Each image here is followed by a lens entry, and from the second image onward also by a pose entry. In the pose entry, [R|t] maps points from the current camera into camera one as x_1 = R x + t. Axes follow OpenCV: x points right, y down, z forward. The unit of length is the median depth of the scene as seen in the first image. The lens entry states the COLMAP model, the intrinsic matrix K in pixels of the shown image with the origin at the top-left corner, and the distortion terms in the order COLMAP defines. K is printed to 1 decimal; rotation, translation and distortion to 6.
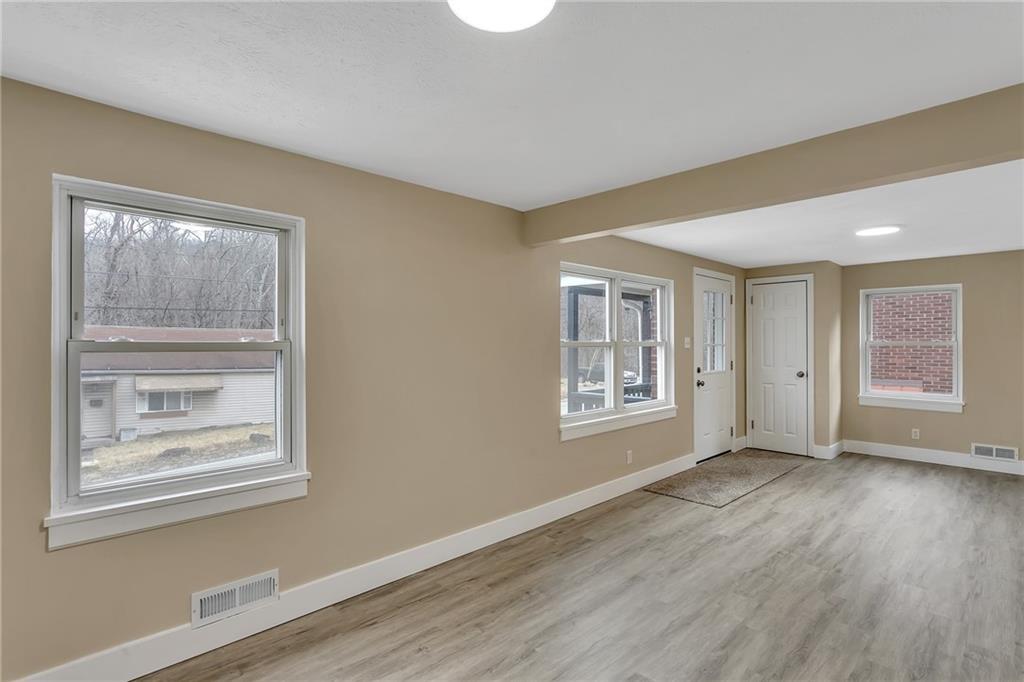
lens RADIAL K [[497.7, 0, 514.8], [0, 497.7, 342.9], [0, 0, 1]] dist [-0.013956, 0.005452]
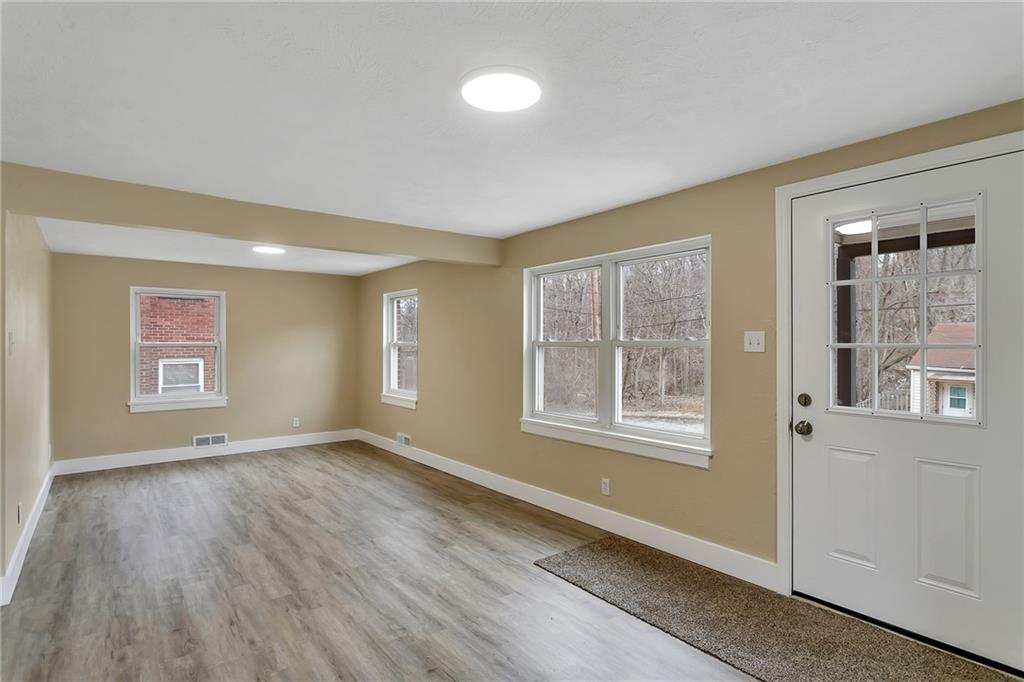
lens RADIAL K [[520.8, 0, 516.0], [0, 520.8, 345.7], [0, 0, 1]] dist [-0.002378, 0.004582]
pose [[-0.100021, 0.005011, -0.994973, 1.186117], [0.003340, 0.999983, 0.004700, 0.001265], [0.994980, -0.002853, -0.100036, 1.046081]]
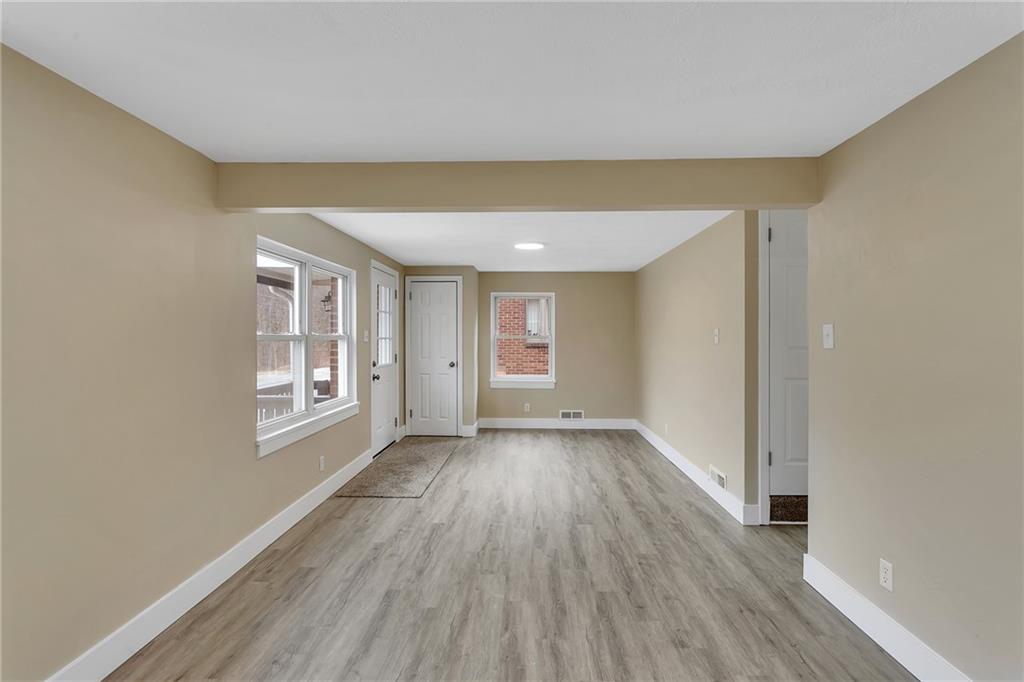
lens RADIAL K [[497.7, 0, 510.4], [0, 497.7, 336.6], [0, 0, 1]] dist [-0.013956, 0.005452]
pose [[0.722323, 0.000905, 0.691555, -0.159407], [-0.000981, 0.999999, -0.000283, 0.000506], [-0.691555, -0.000474, 0.722324, 0.130274]]
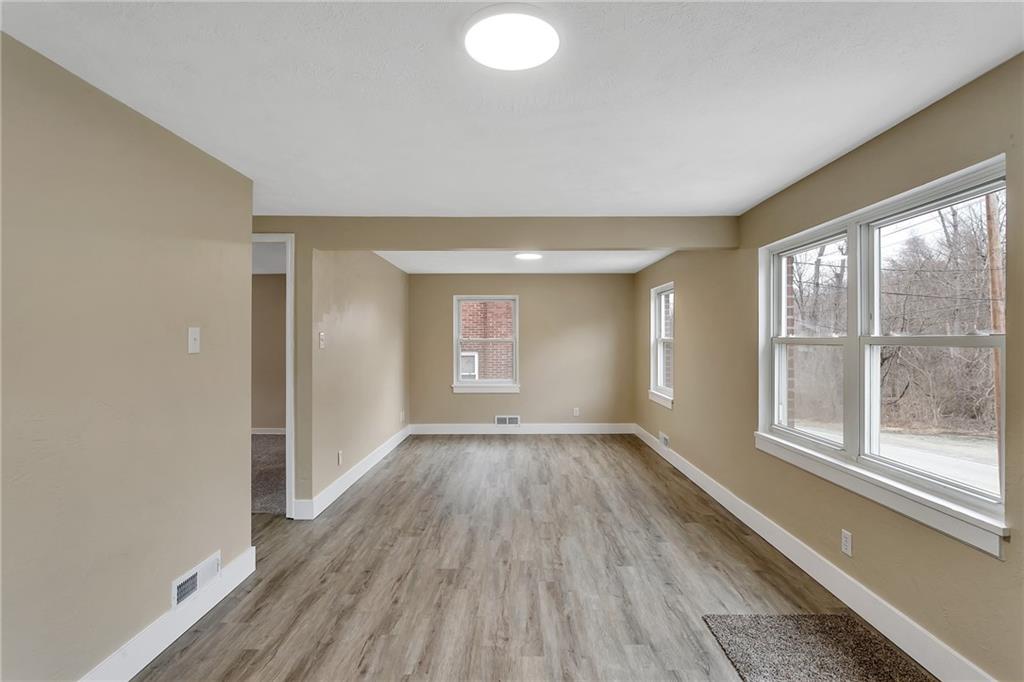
lens RADIAL K [[497.7, 0, 517.5], [0, 497.7, 339.1], [0, 0, 1]] dist [-0.013956, 0.005452]
pose [[-0.696294, 0.001875, -0.717754, 0.986894], [0.003988, 0.999991, -0.001256, -0.000229], [0.717746, -0.003737, -0.696295, 1.246772]]
